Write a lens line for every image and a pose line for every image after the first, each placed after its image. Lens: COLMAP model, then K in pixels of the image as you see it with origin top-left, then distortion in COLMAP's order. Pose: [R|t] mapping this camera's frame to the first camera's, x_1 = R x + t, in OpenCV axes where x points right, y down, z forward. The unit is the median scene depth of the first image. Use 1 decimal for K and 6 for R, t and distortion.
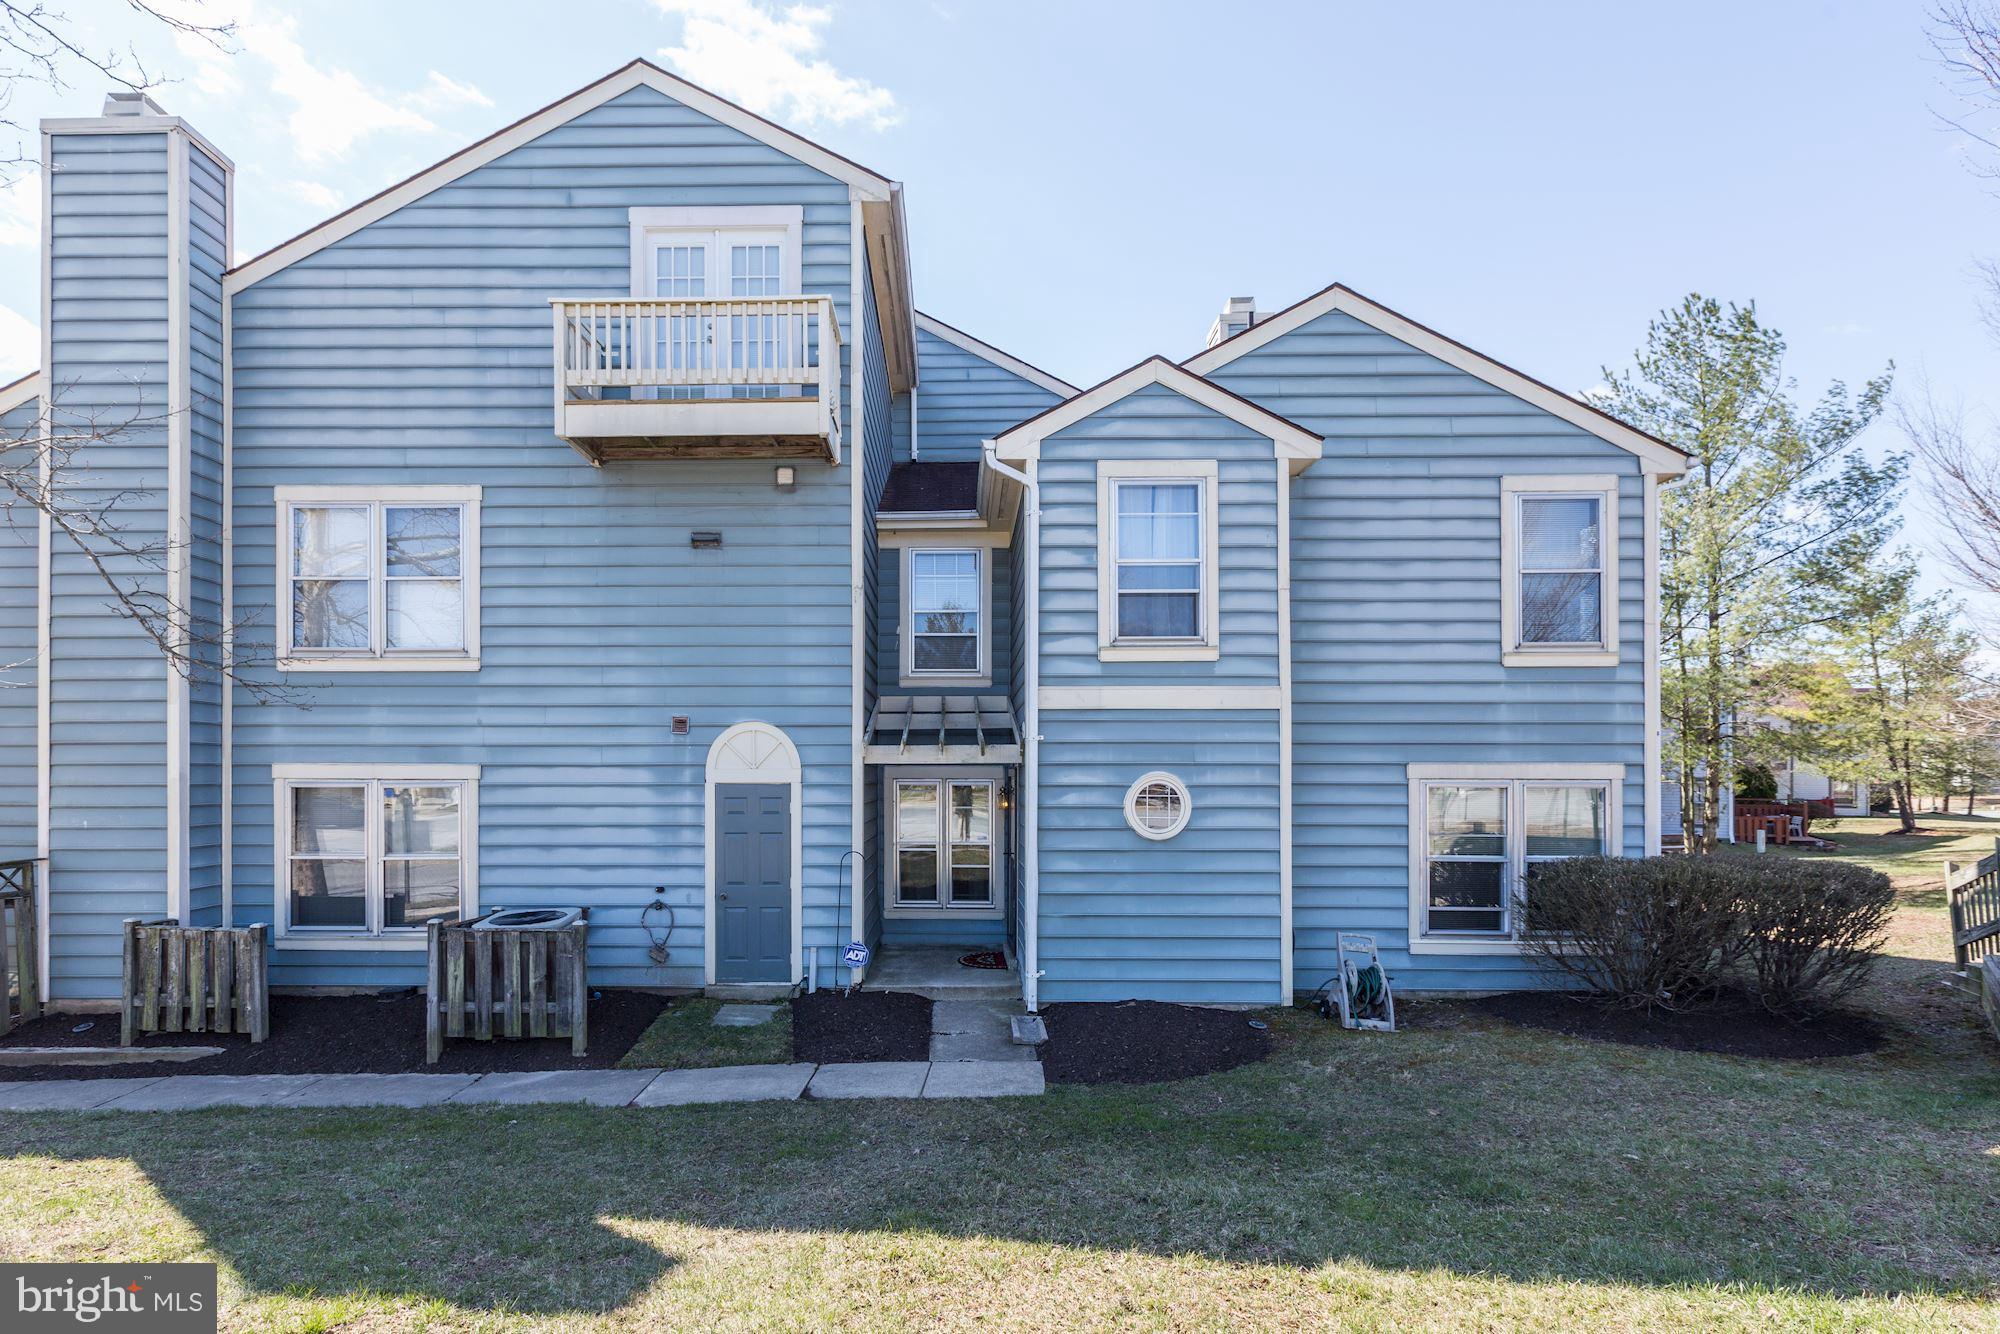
lens RADIAL K [[878.4, 0, 931.5], [0, 878.4, 771.4], [0, 0, 1]] dist [-0.000957, 0.000189]
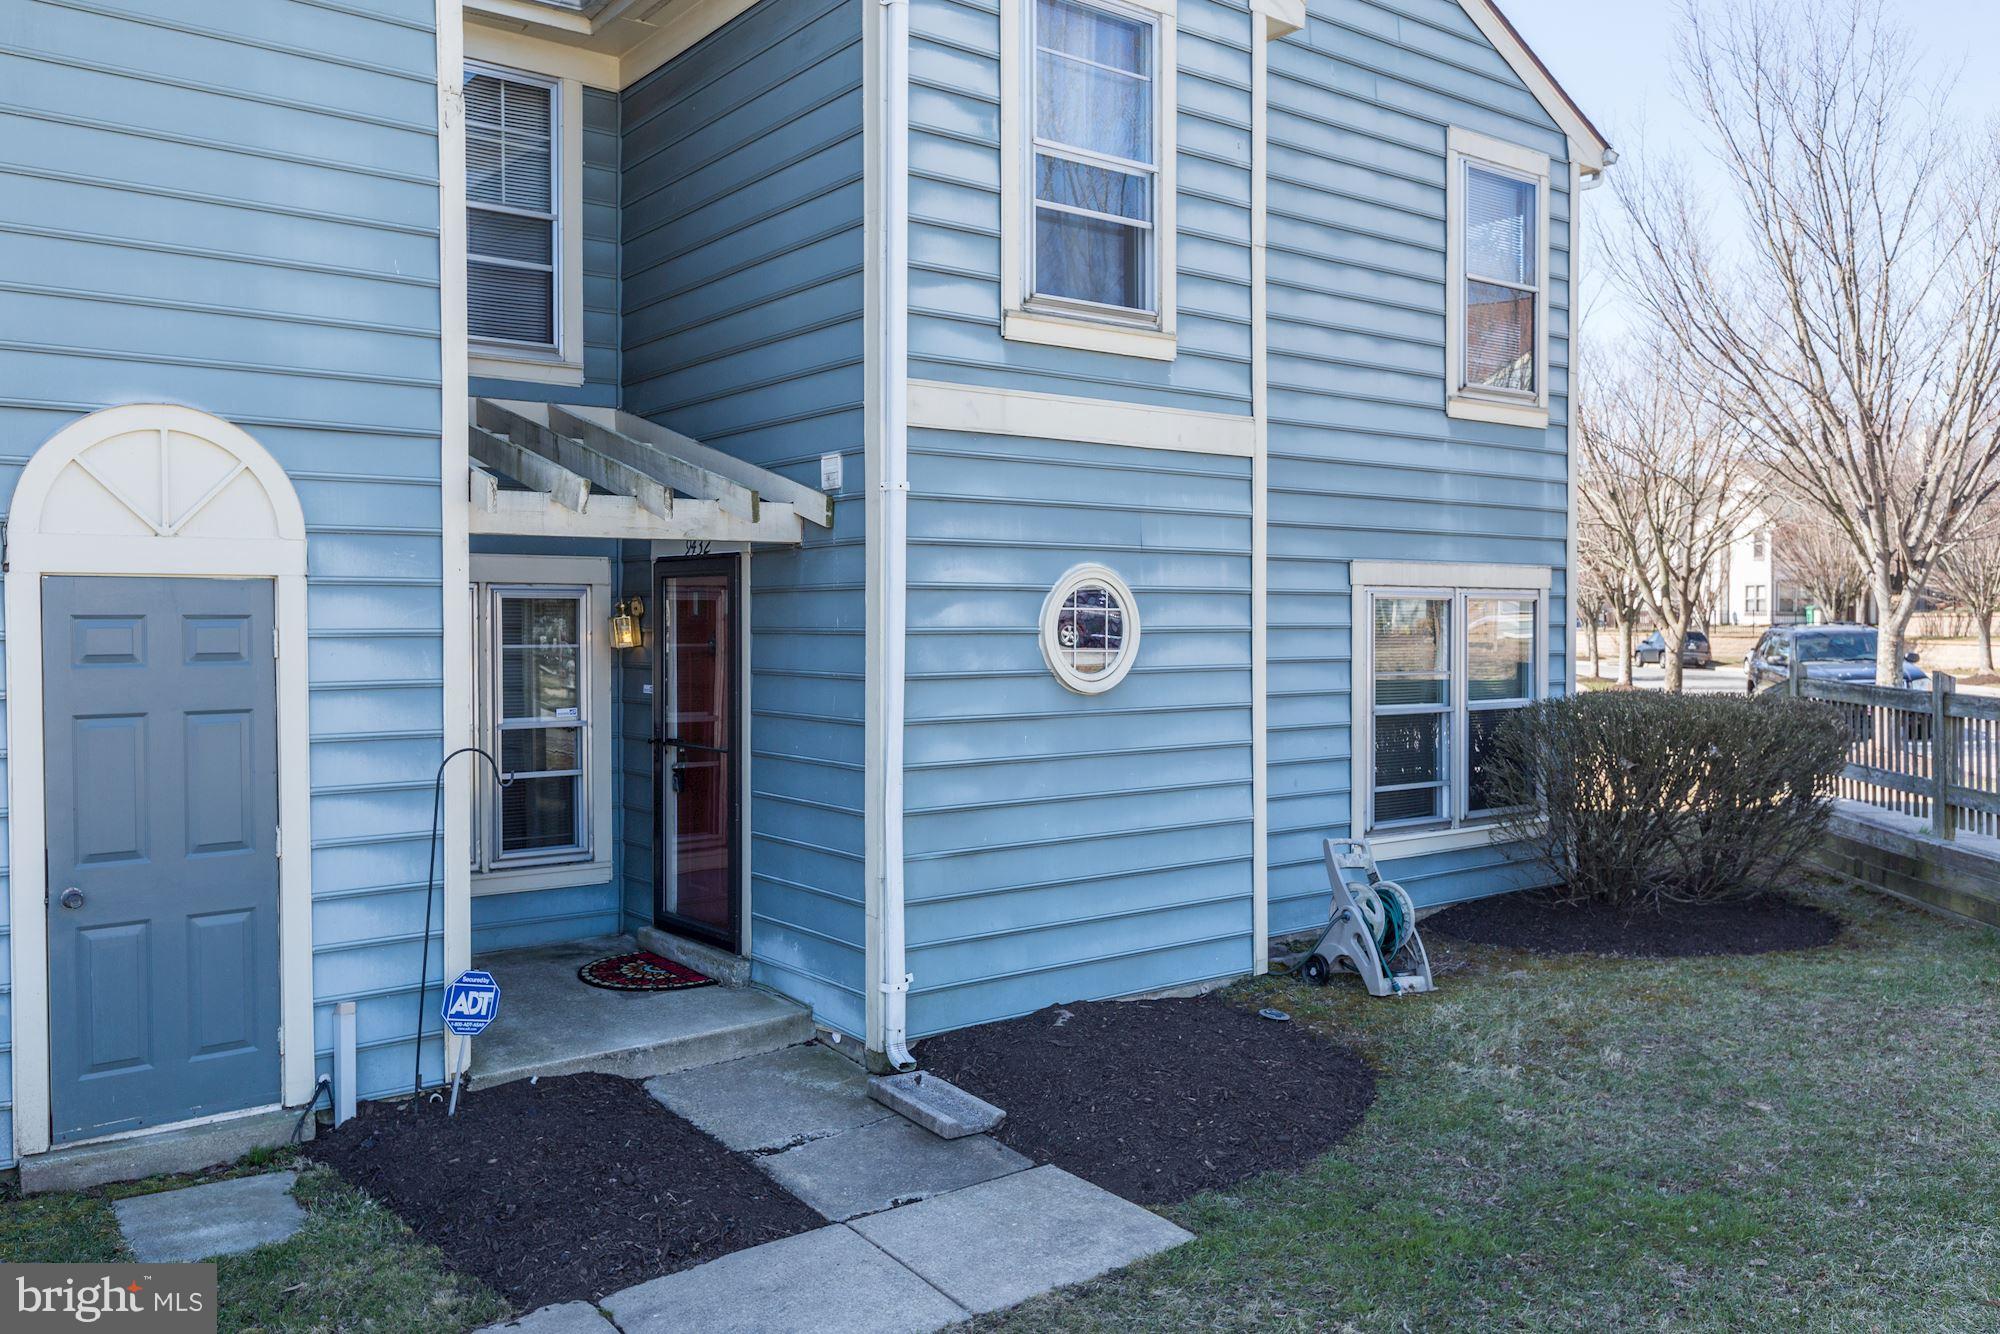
lens RADIAL K [[1487.0, 0, 956.9], [0, 1487.0, 643.8], [0, 0, 1]] dist [0.004876, 0.000634]
pose [[0.800845, -0.011405, 0.598763, -0.317383], [-0.003190, 0.999723, 0.023309, 0.026651], [-0.598863, -0.020577, 0.800587, 0.322340]]
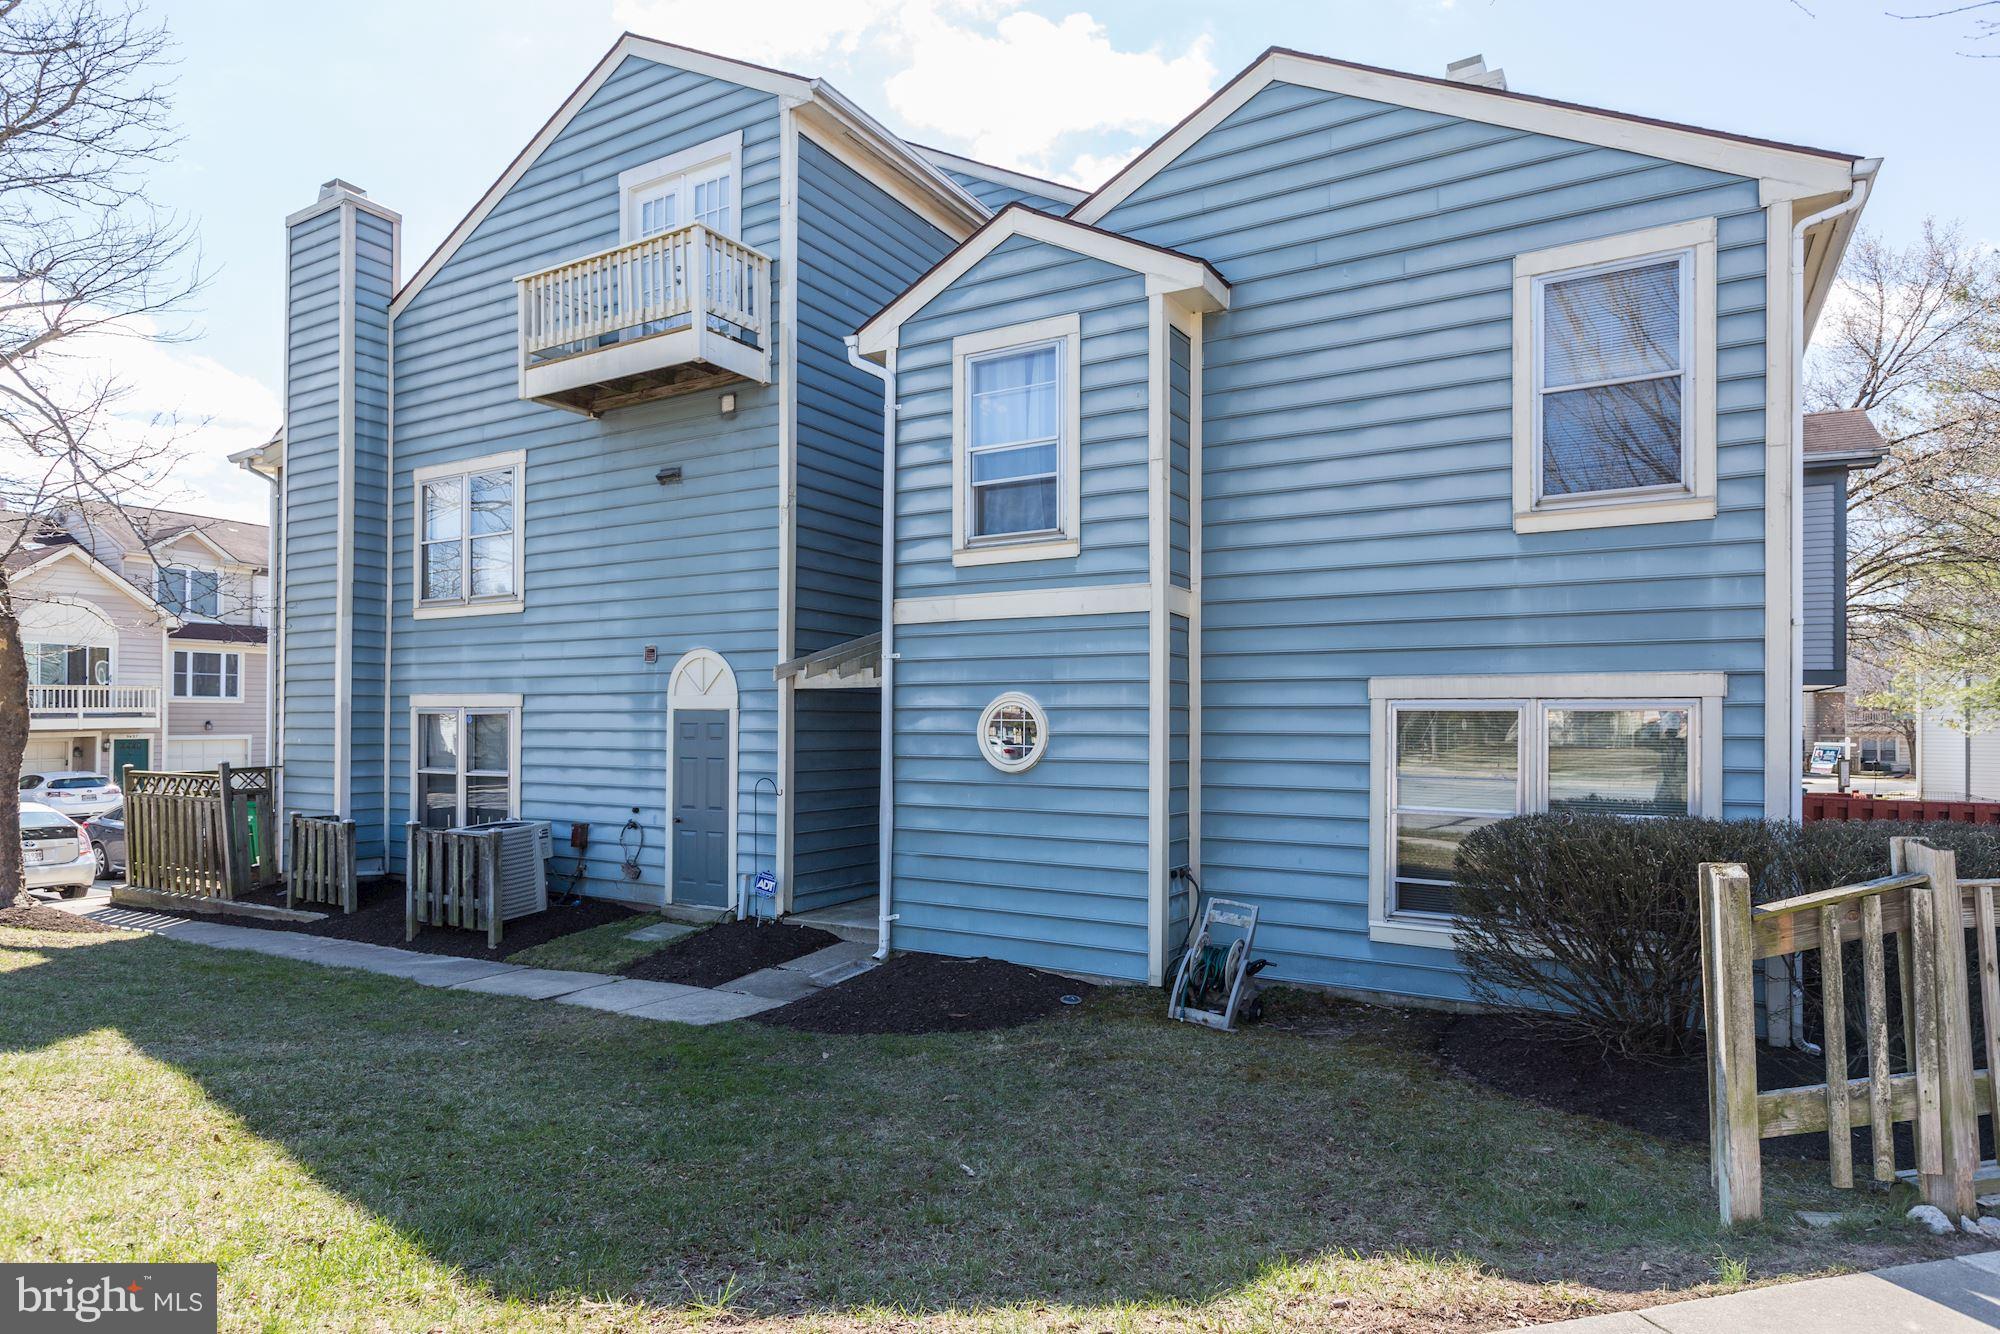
lens RADIAL K [[999.4, 0, 1002.0], [0, 999.4, 714.3], [0, 0, 1]] dist [0.001499, -0.000772]
pose [[0.893459, -0.001676, -0.449142, 0.646778], [0.000052, 0.999993, -0.003628, 0.024143], [0.449146, 0.003218, 0.893453, 0.124782]]
